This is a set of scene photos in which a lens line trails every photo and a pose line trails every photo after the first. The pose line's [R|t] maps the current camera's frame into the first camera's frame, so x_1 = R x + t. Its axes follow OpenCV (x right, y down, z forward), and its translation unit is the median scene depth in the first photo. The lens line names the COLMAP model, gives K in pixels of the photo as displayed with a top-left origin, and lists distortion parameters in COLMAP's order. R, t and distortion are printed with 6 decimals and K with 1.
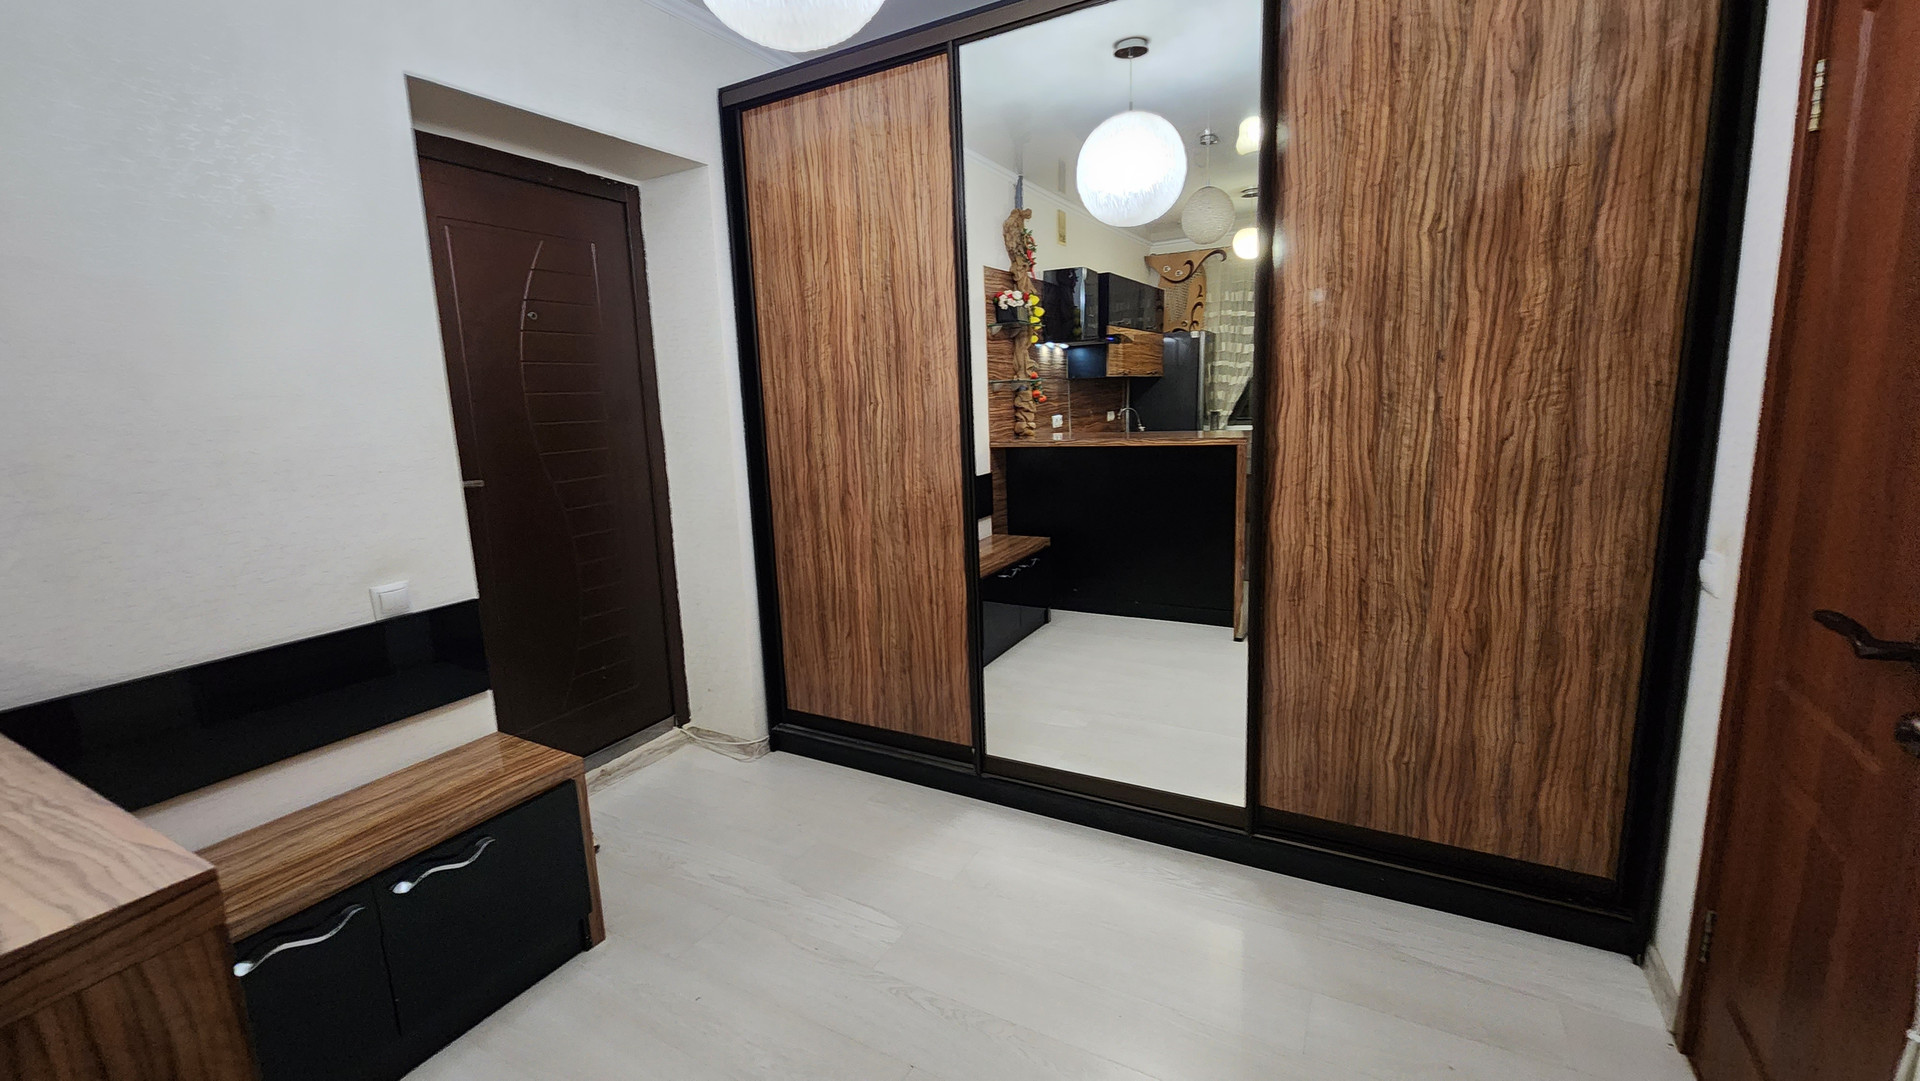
lens RADIAL K [[759.2, 0, 956.2], [0, 759.2, 525.3], [0, 0, 1]] dist [-0.000023, 0.000009]
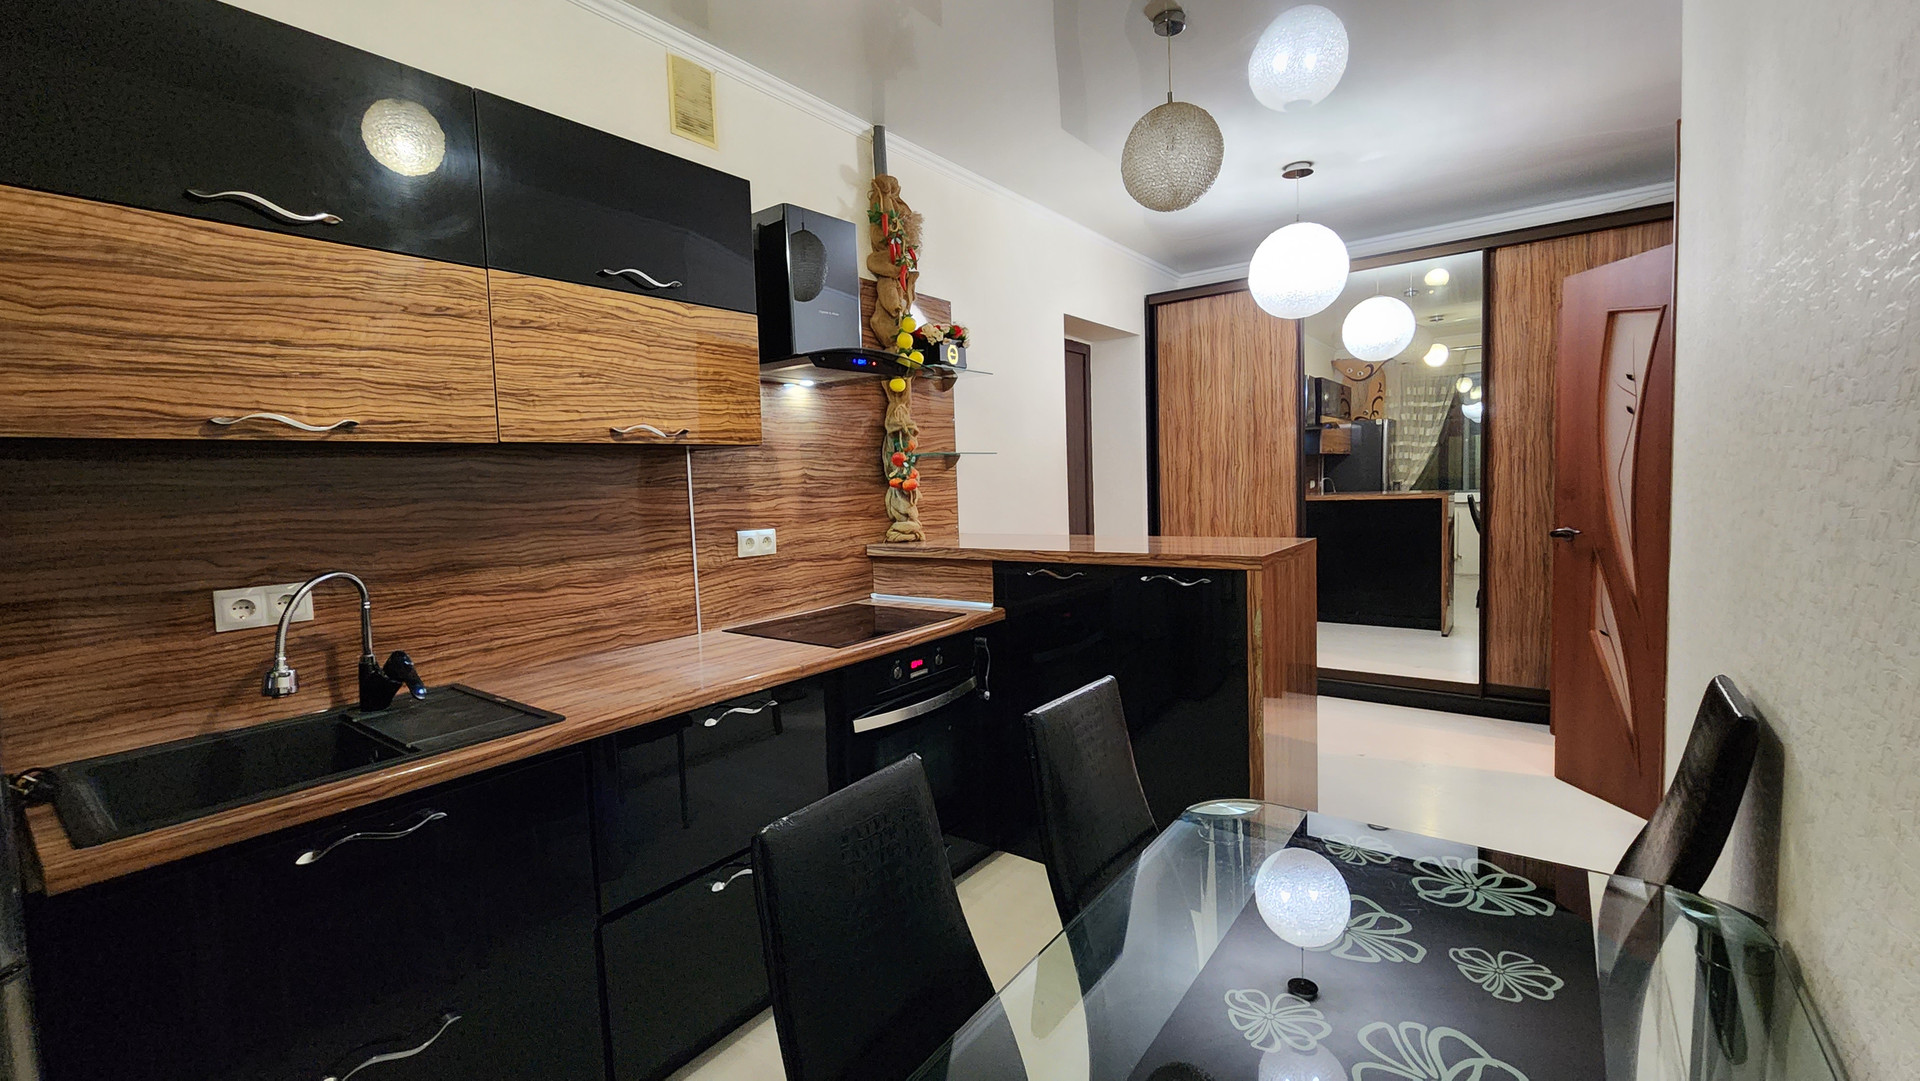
lens RADIAL K [[792.4, 0, 941.8], [0, 792.4, 534.9], [0, 0, 1]] dist [-0.000335, -0.000134]
pose [[0.988345, 0.021550, -0.150697, -0.512915], [-0.036111, 0.994863, -0.094567, 0.204414], [0.147885, 0.098907, 0.984047, -0.917866]]
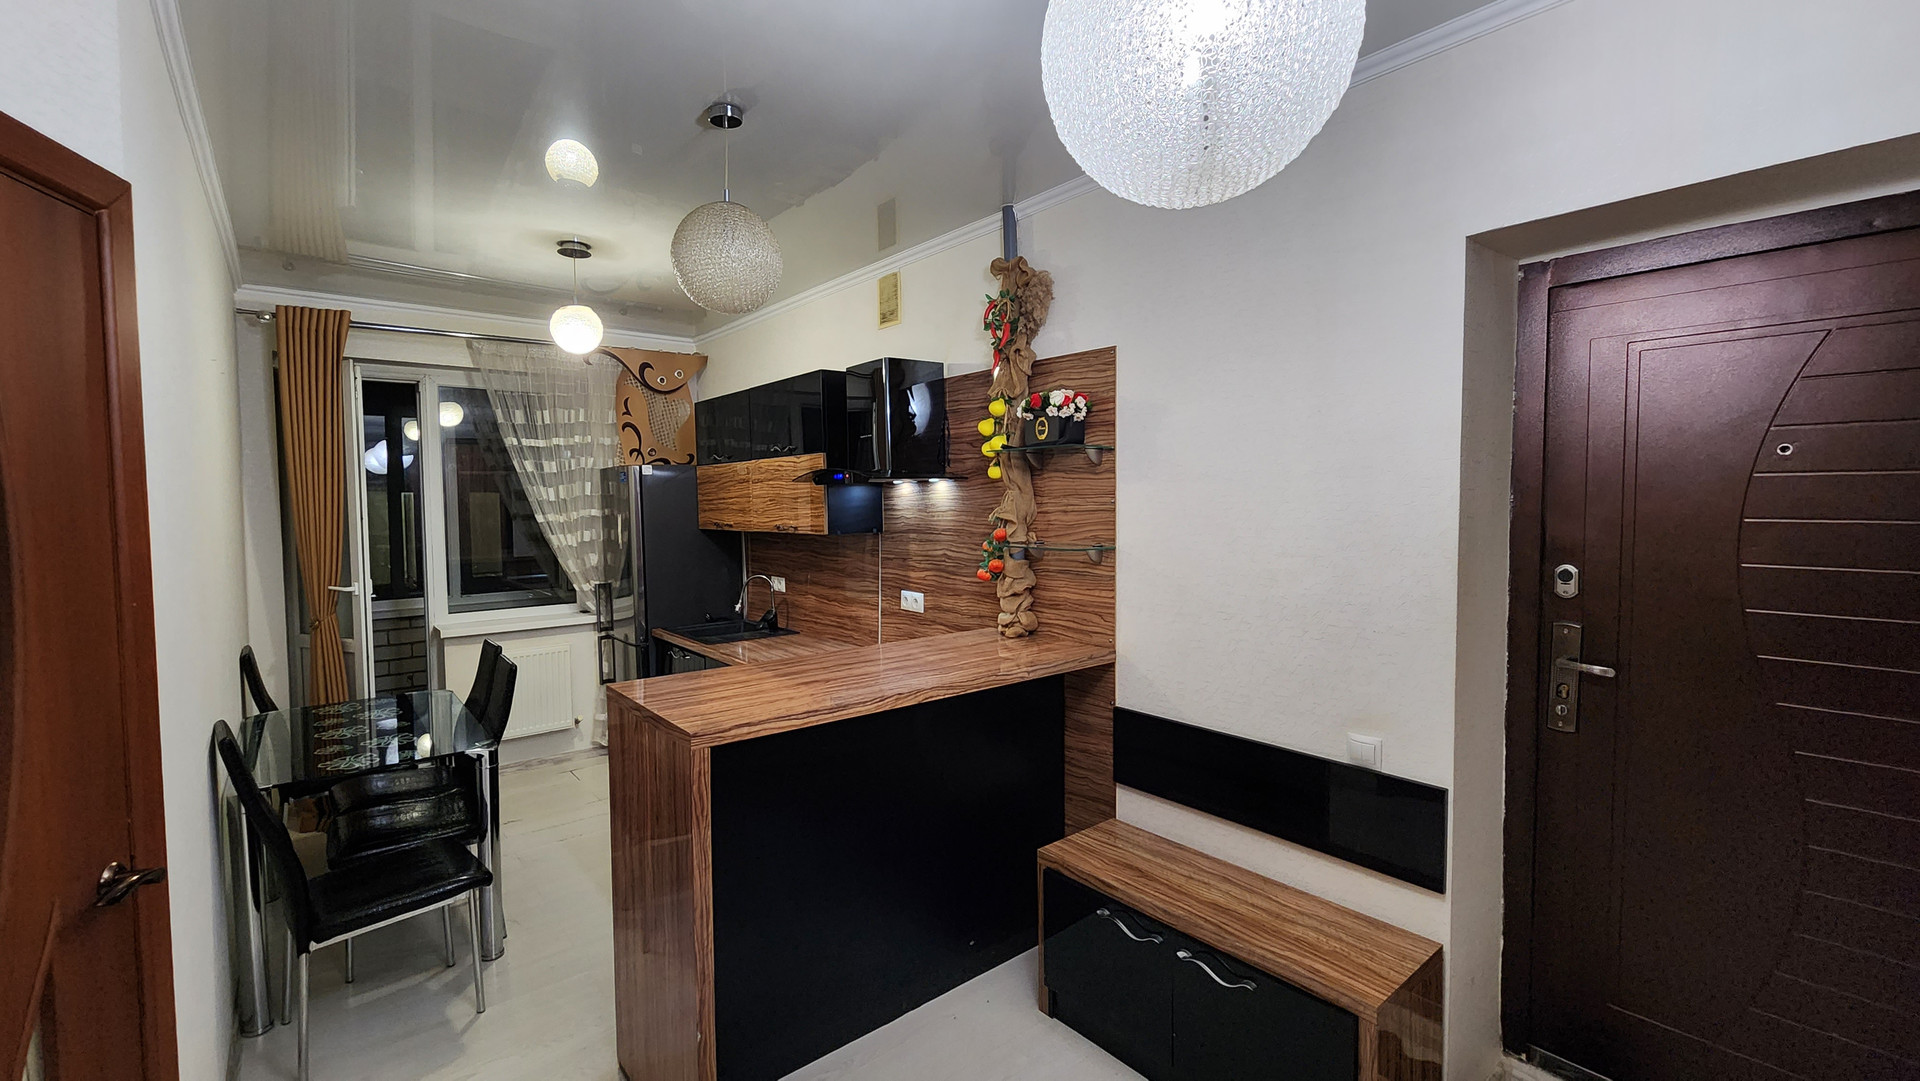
lens RADIAL K [[792.4, 0, 941.8], [0, 792.4, 534.9], [0, 0, 1]] dist [-0.000335, -0.000134]
pose [[-0.373582, 0.092180, -0.923005, 0.296838], [-0.133365, 0.979374, 0.151788, -0.182239], [0.917960, 0.179802, -0.353583, 0.491605]]
